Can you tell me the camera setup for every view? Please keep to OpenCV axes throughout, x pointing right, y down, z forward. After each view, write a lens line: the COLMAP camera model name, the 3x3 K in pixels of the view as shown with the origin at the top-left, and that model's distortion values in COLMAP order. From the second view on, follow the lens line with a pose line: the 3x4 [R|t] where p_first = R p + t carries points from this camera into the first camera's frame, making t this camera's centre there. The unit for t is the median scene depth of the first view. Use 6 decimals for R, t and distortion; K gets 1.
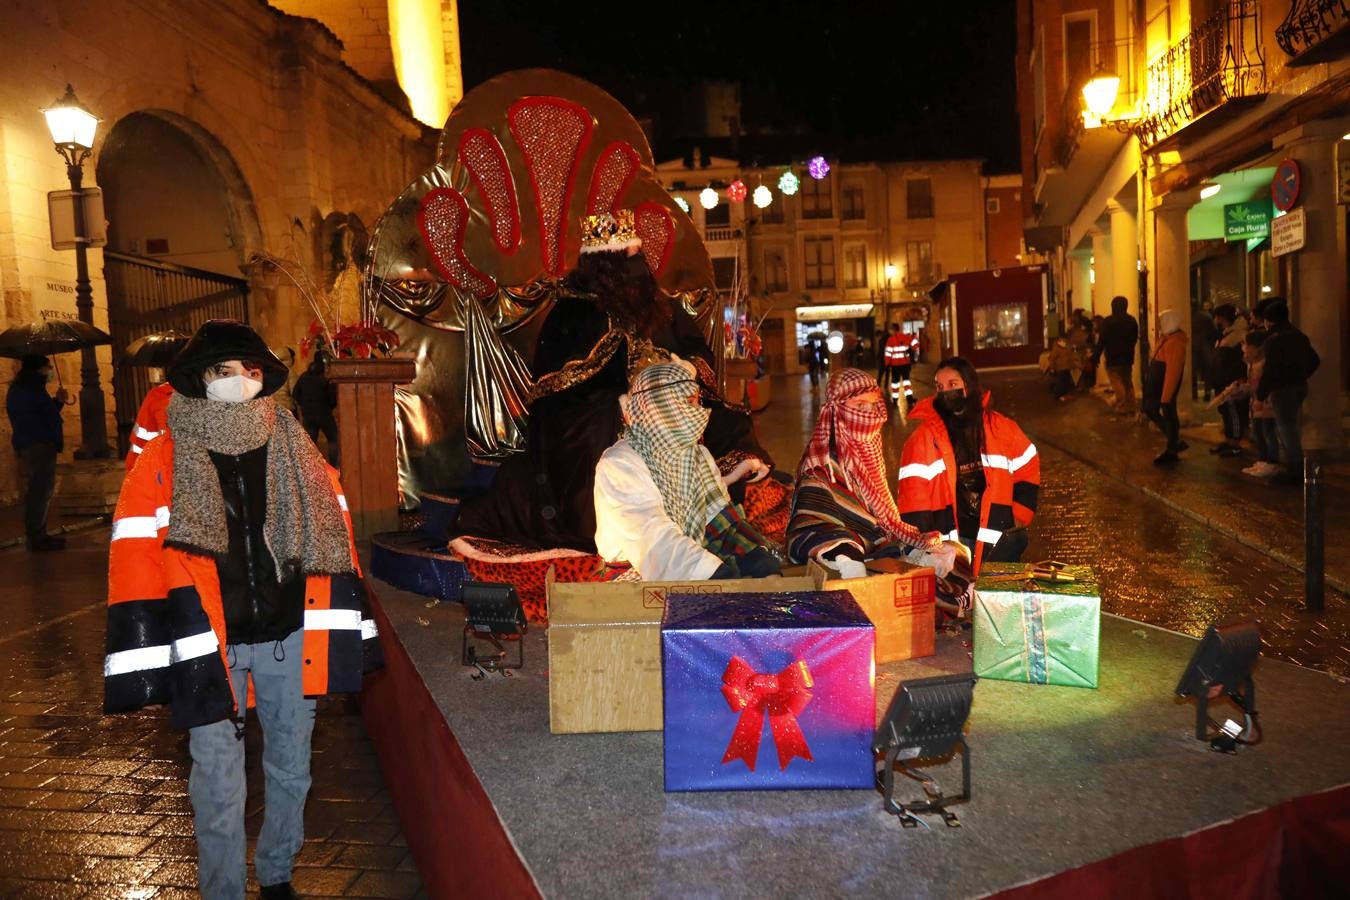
lens RADIAL K [[935.2, 0, 678.3], [0, 935.2, 456.9], [0, 0, 1]] dist [0.017107, 0.003096]
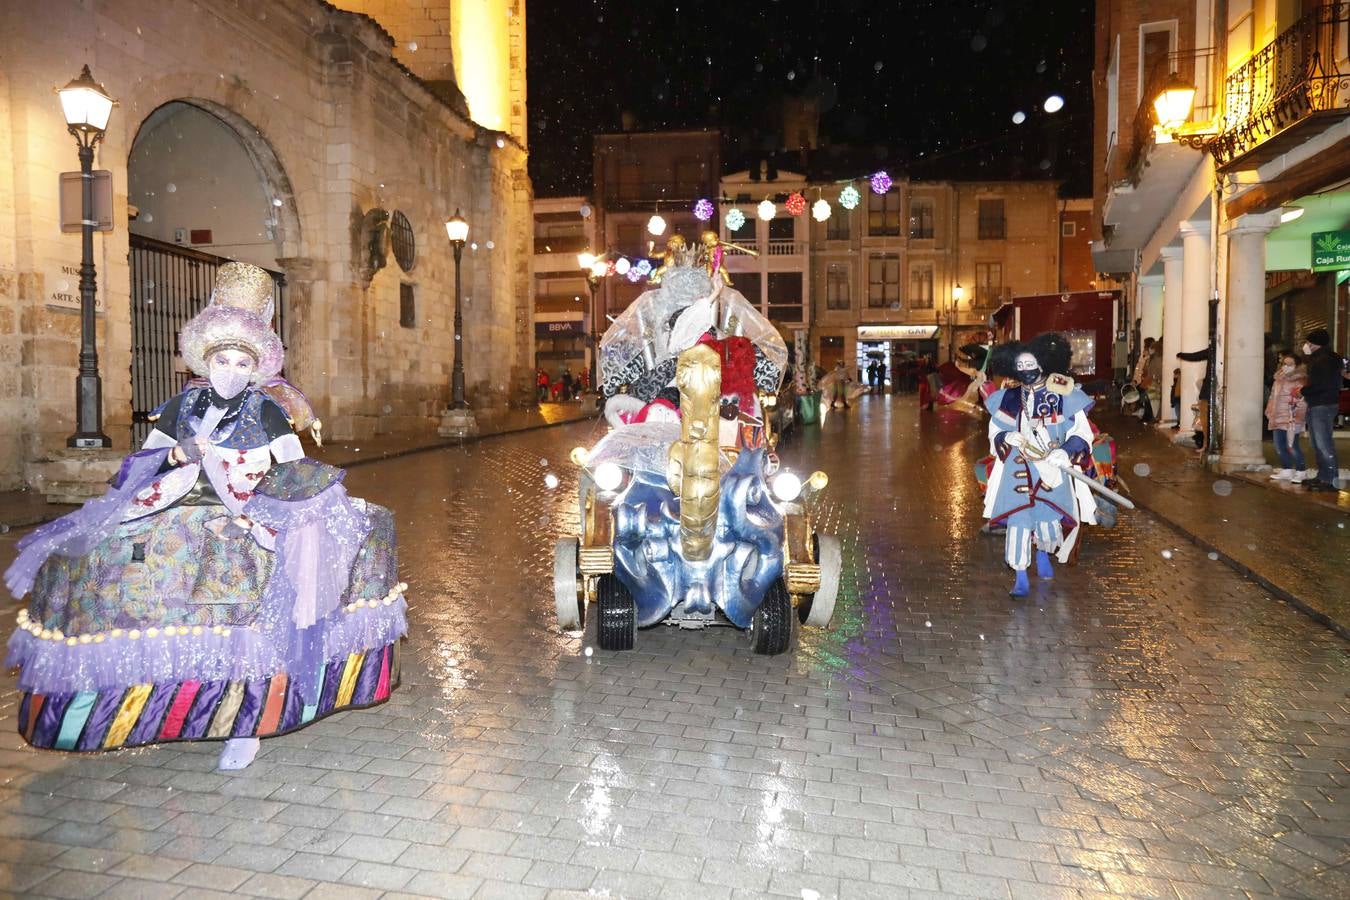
lens RADIAL K [[935.2, 0, 679.3], [0, 935.2, 458.2], [0, 0, 1]] dist [0.017107, 0.003096]
pose [[0.996574, 0.051158, -0.064980, 0.010834], [-0.051937, 0.998597, -0.010359, -0.001535], [0.064359, 0.013699, 0.997833, 0.012699]]
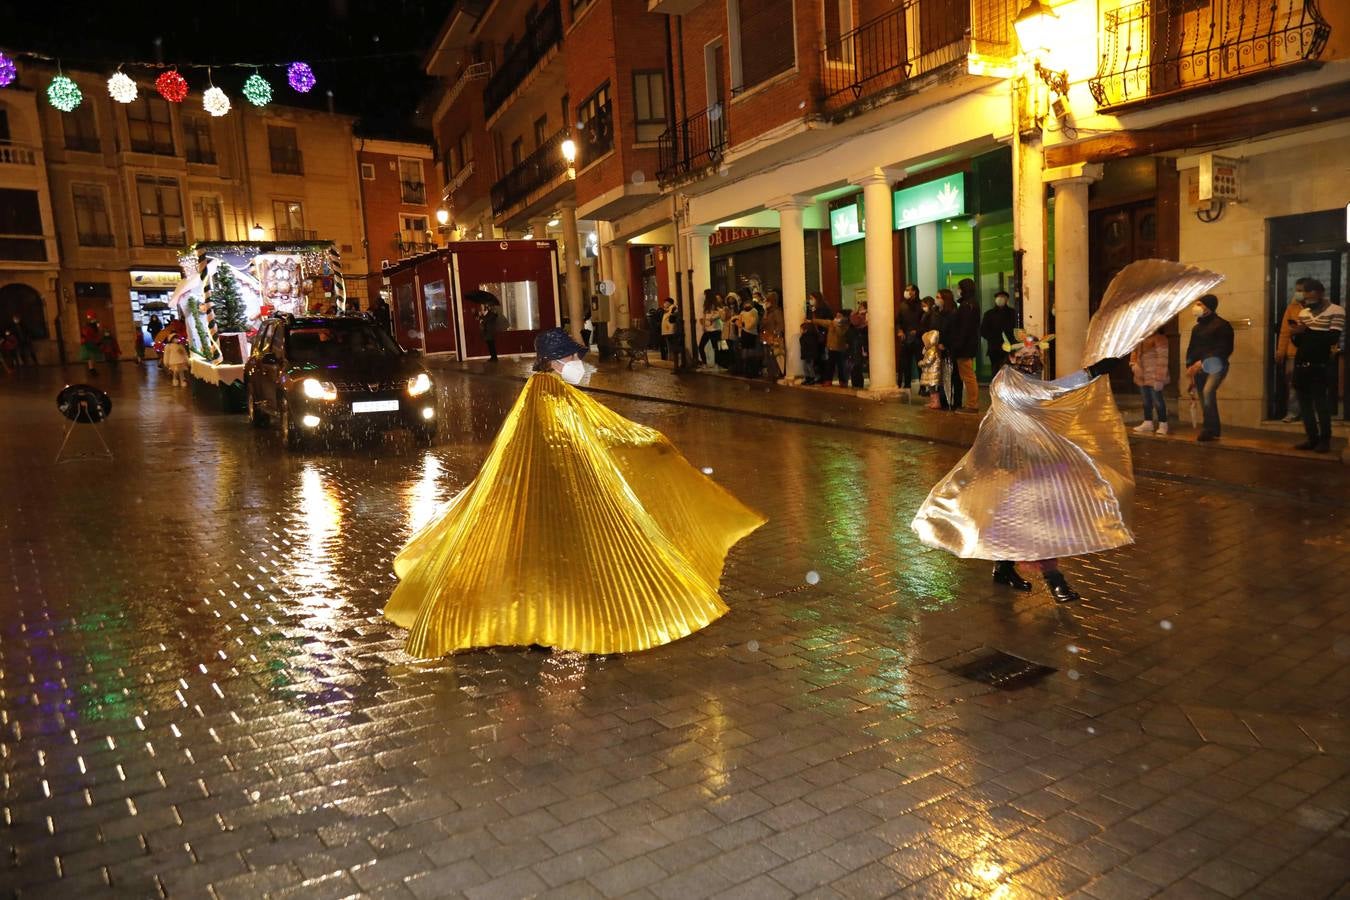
lens RADIAL K [[935.2, 0, 683.5], [0, 935.2, 461.1], [0, 0, 1]] dist [0.017107, 0.003096]
pose [[0.712176, -0.070551, 0.698447, -0.097568], [0.056686, 0.997468, 0.042954, -0.014226], [-0.699709, 0.009001, 0.714371, 0.154965]]
